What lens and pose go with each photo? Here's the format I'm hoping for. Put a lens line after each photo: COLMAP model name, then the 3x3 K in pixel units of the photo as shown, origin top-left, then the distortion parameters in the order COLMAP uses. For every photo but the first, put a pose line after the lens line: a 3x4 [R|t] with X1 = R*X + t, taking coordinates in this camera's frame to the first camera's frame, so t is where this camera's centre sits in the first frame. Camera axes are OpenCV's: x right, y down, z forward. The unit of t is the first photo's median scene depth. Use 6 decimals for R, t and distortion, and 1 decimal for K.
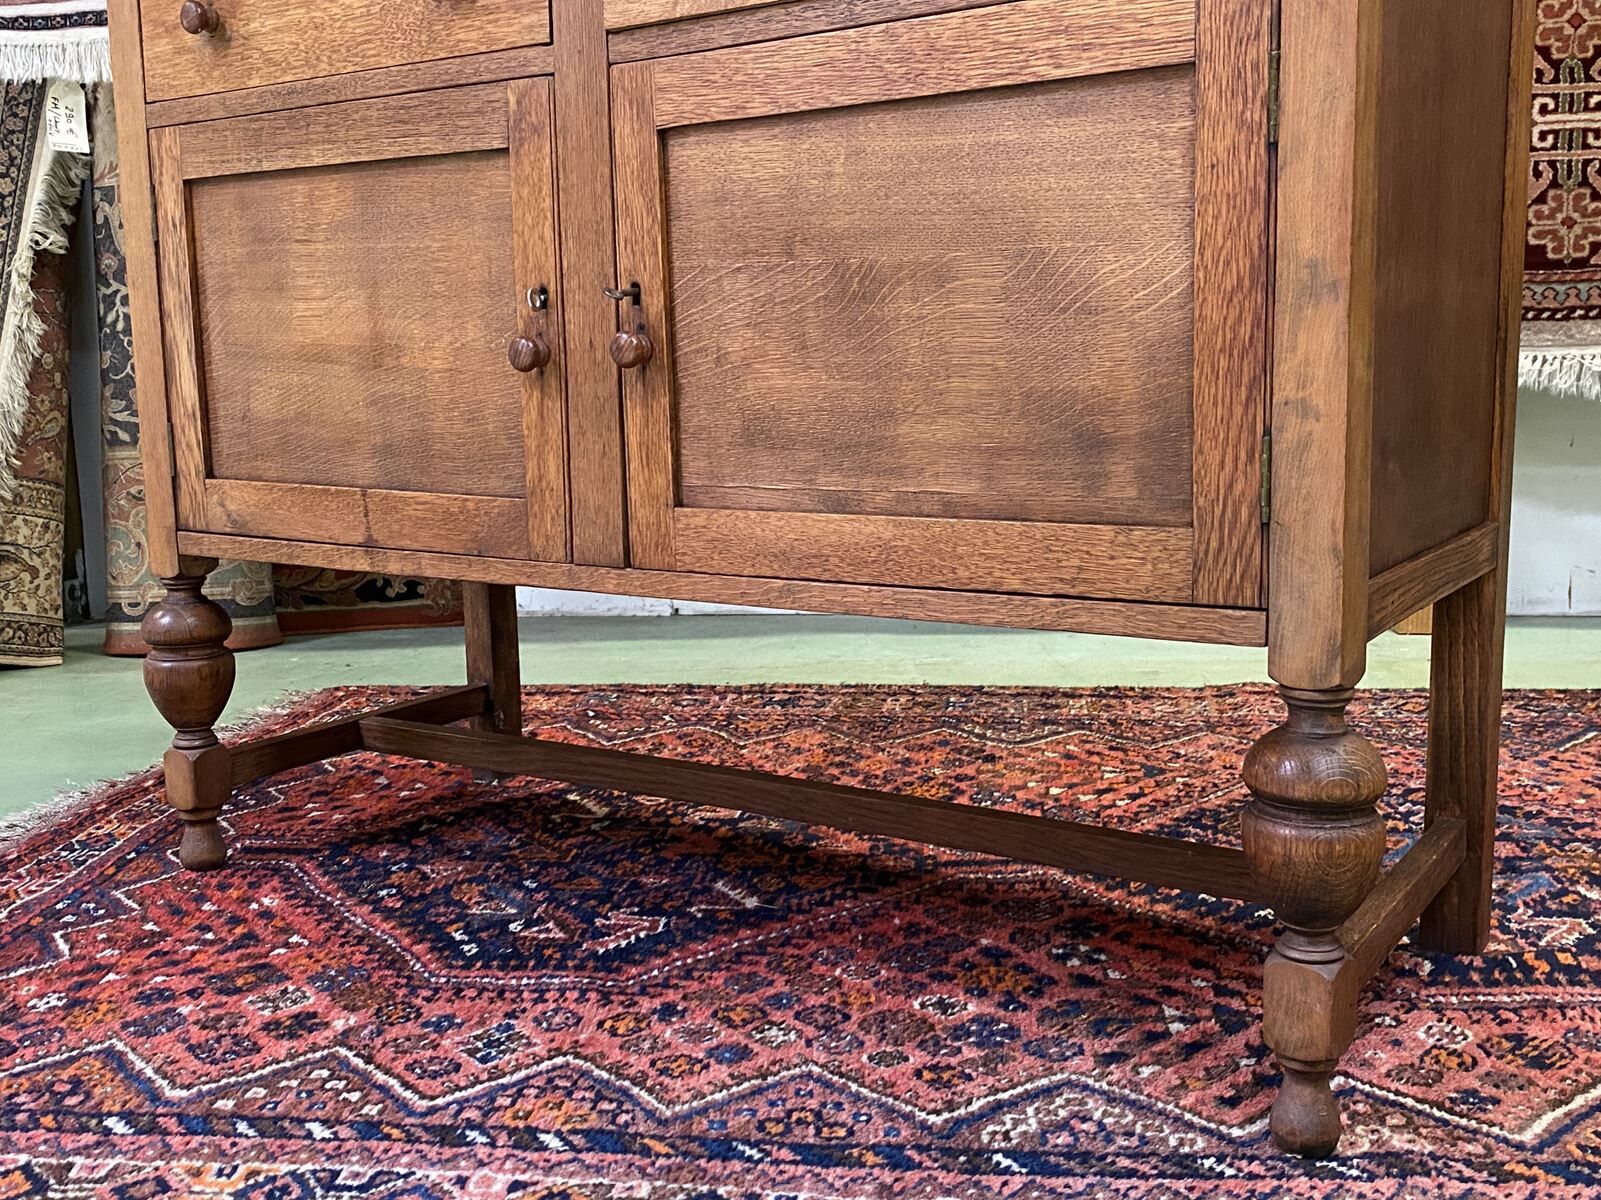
lens RADIAL K [[1629.2, 0, 806.6], [0, 1629.2, 590.5], [0, 0, 1]] dist [0.061642, -0.134927]
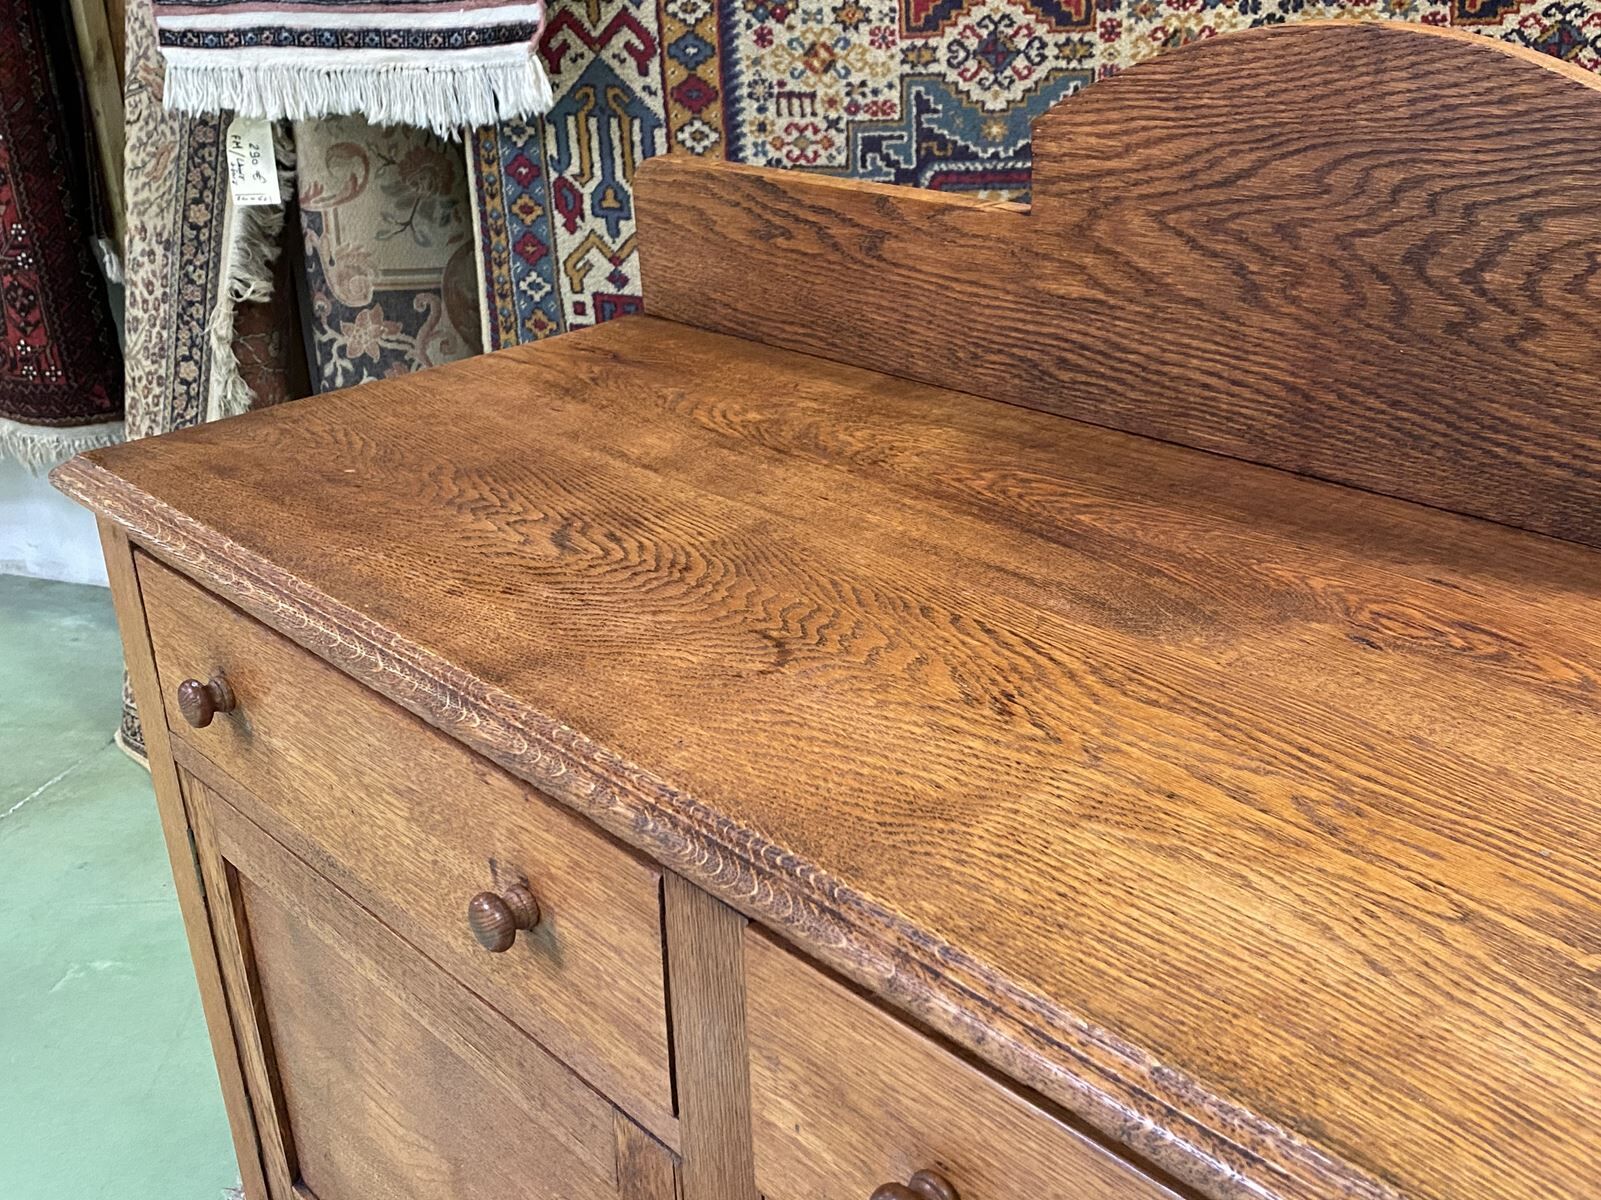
lens RADIAL K [[1627.0, 0, 792.7], [0, 1627.0, 583.0], [0, 0, 1]] dist [0.143218, -0.435173]
pose [[0.974578, 0.075808, -0.210834, -0.008991], [-0.016299, 0.962513, 0.270746, -0.594573], [0.223455, -0.260427, 0.939279, 0.465389]]
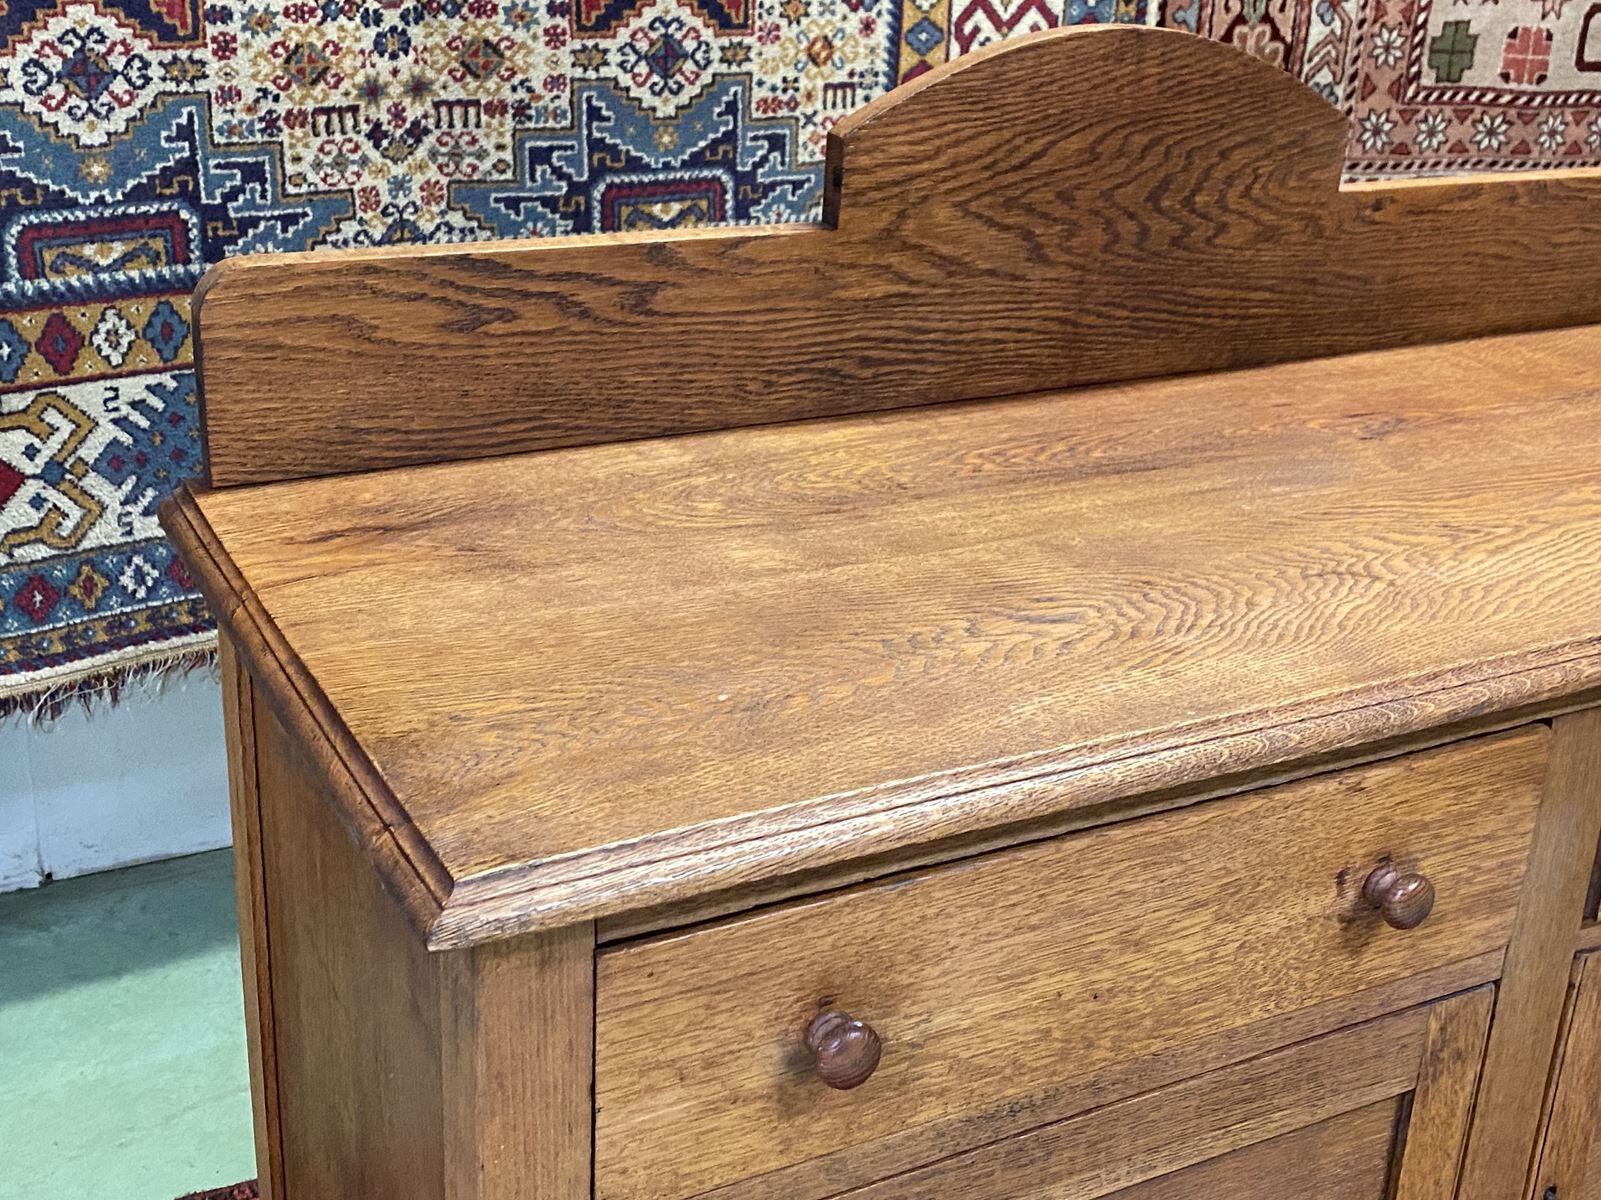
lens RADIAL K [[1896.4, 0, 805.2], [0, 1896.4, 573.9], [0, 0, 1]] dist [0.126806, -0.359508]
pose [[0.833309, -0.149784, 0.532128, -0.486282], [0.024110, 0.971525, 0.235709, -0.617712], [-0.552281, -0.183588, 0.813192, 0.548840]]
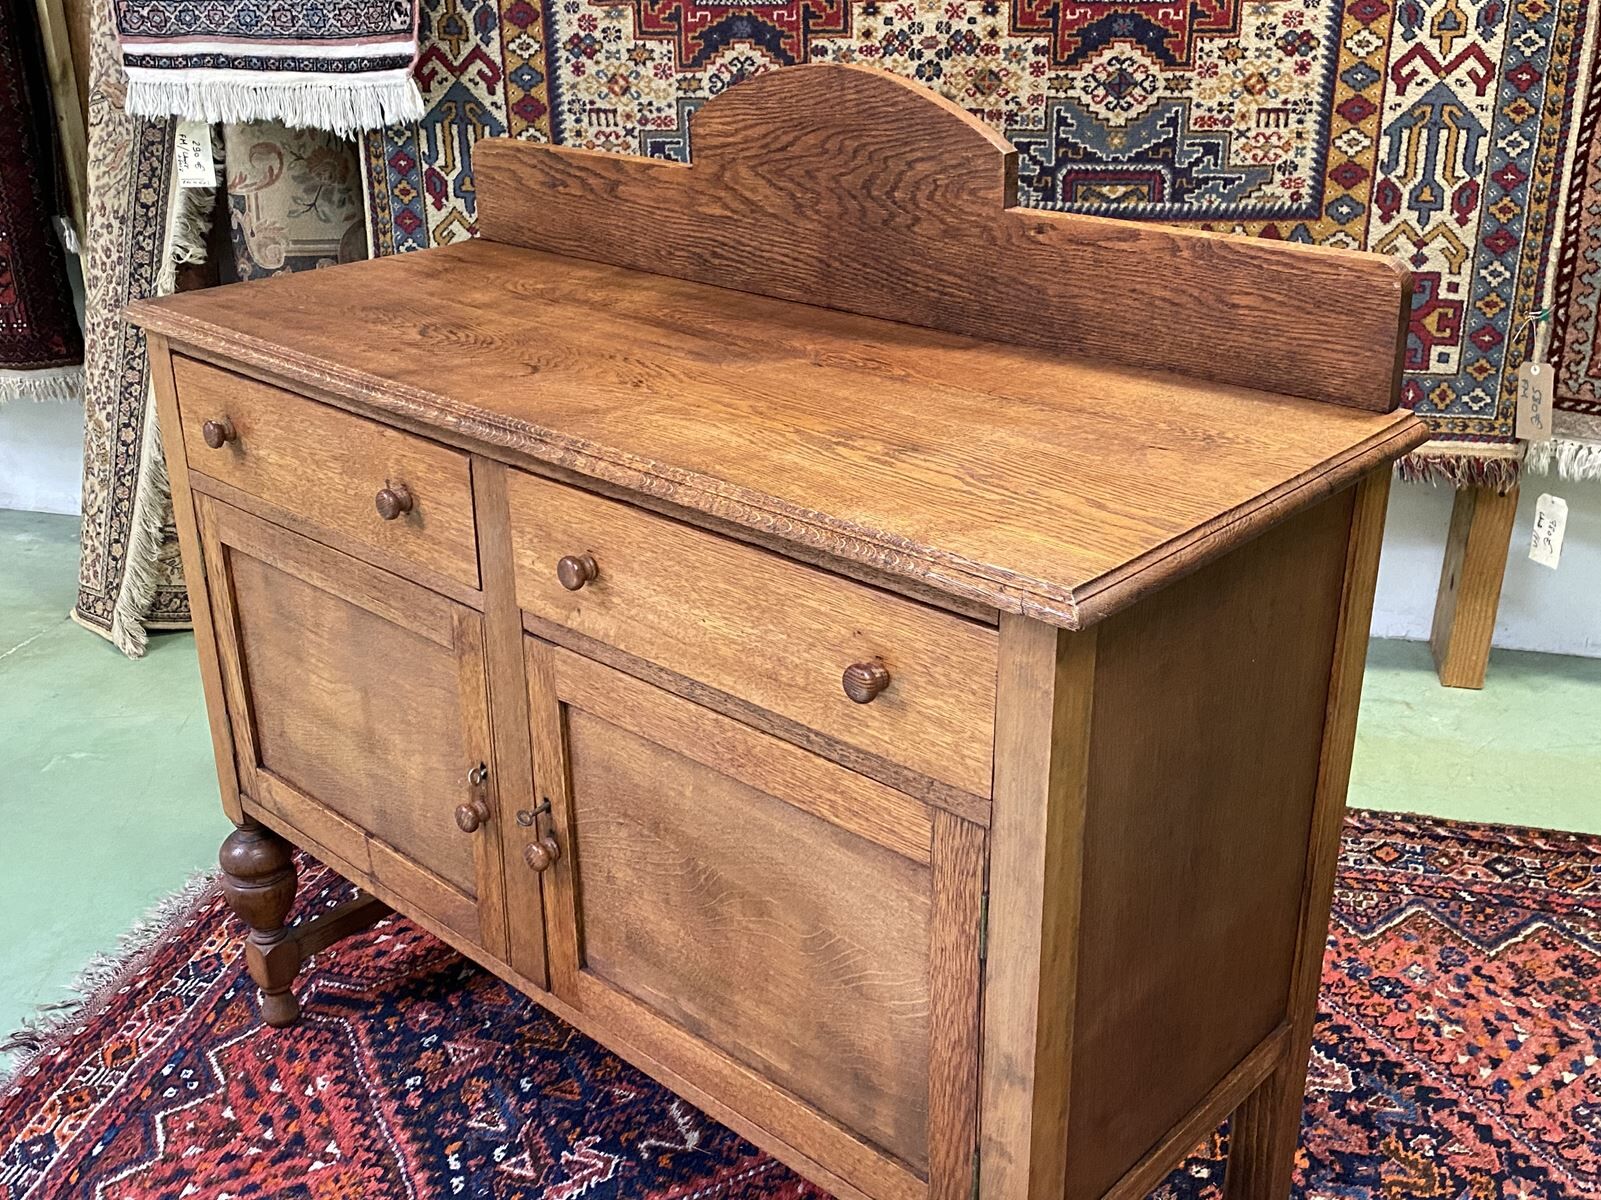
lens RADIAL K [[1635.6, 0, 803.0], [0, 1635.6, 582.7], [0, 0, 1]] dist [0.065111, -0.178370]
pose [[0.988249, 0.068461, -0.136660, 0.203910], [-0.032709, 0.968094, 0.248444, -0.566262], [0.149309, -0.241055, 0.958957, -0.070046]]
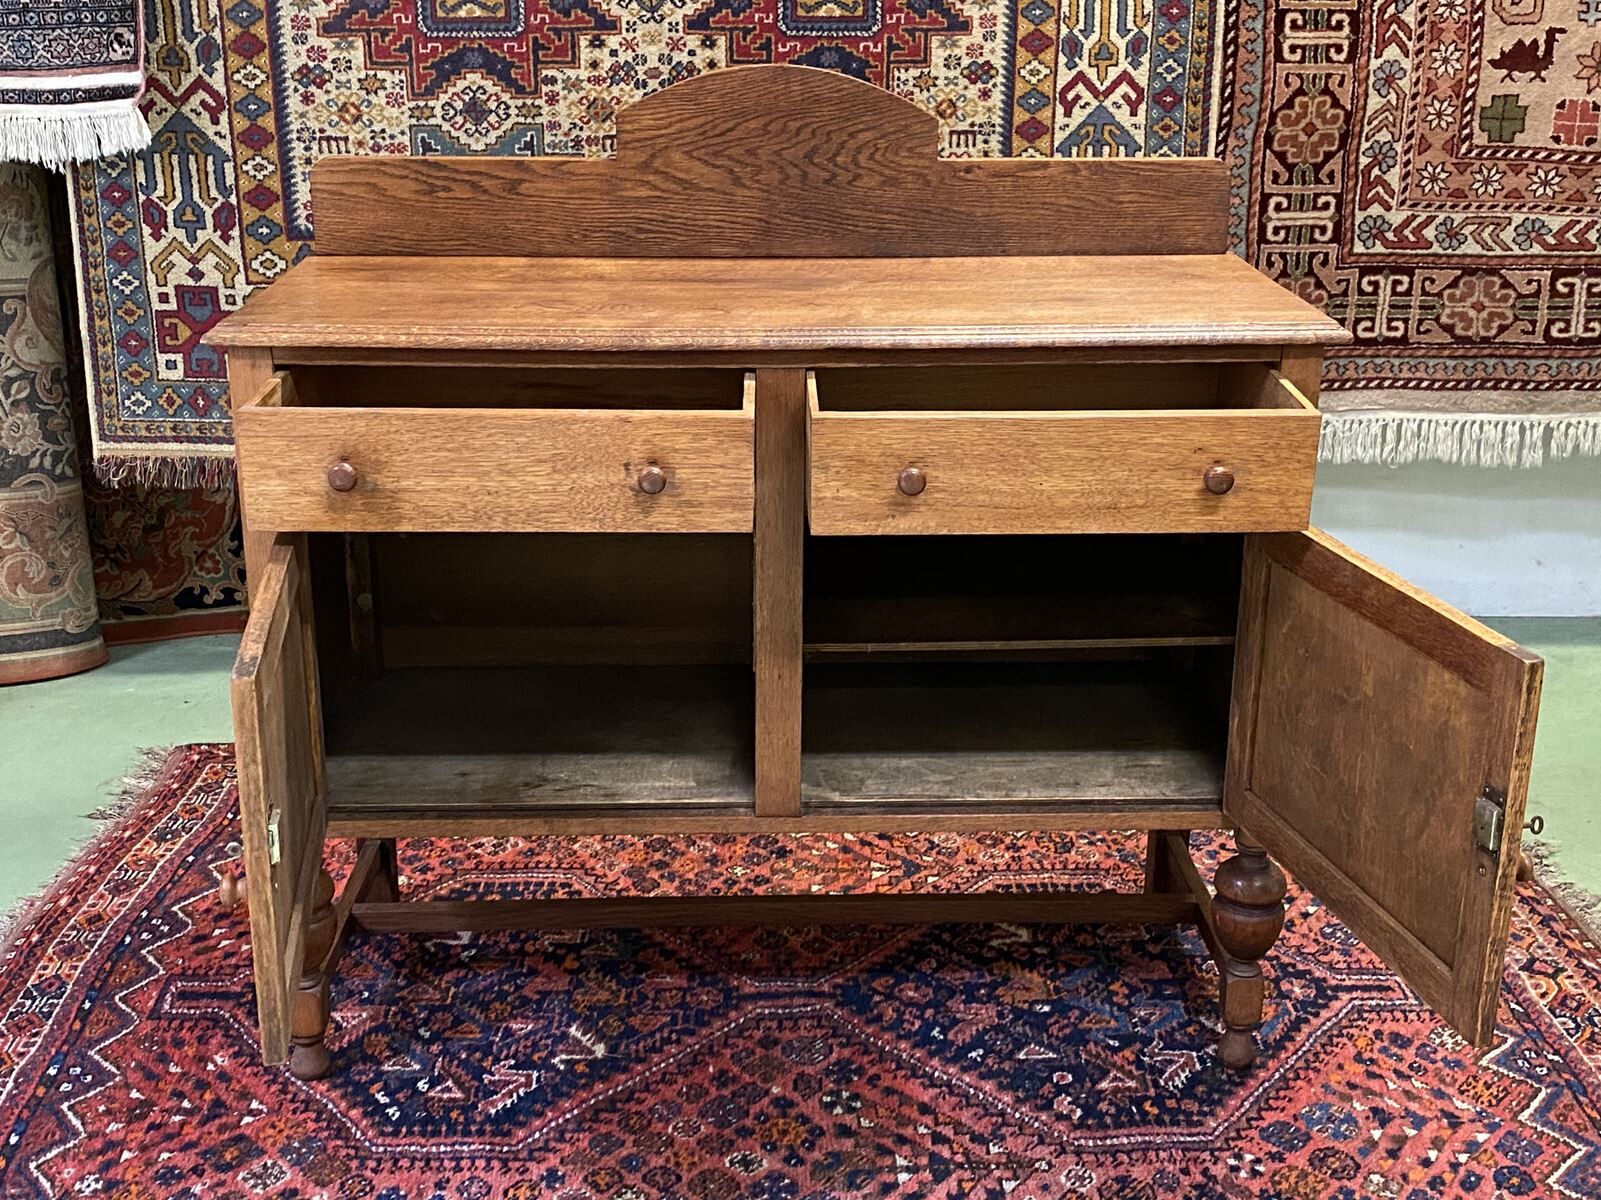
lens RADIAL K [[1891.7, 0, 810.9], [0, 1891.7, 580.1], [0, 0, 1]] dist [0.147116, -0.440060]
pose [[0.992274, -0.013400, 0.123338, -0.054535], [-0.007846, 0.985381, 0.170183, -0.489439], [-0.123816, -0.169836, 0.977663, -0.511116]]
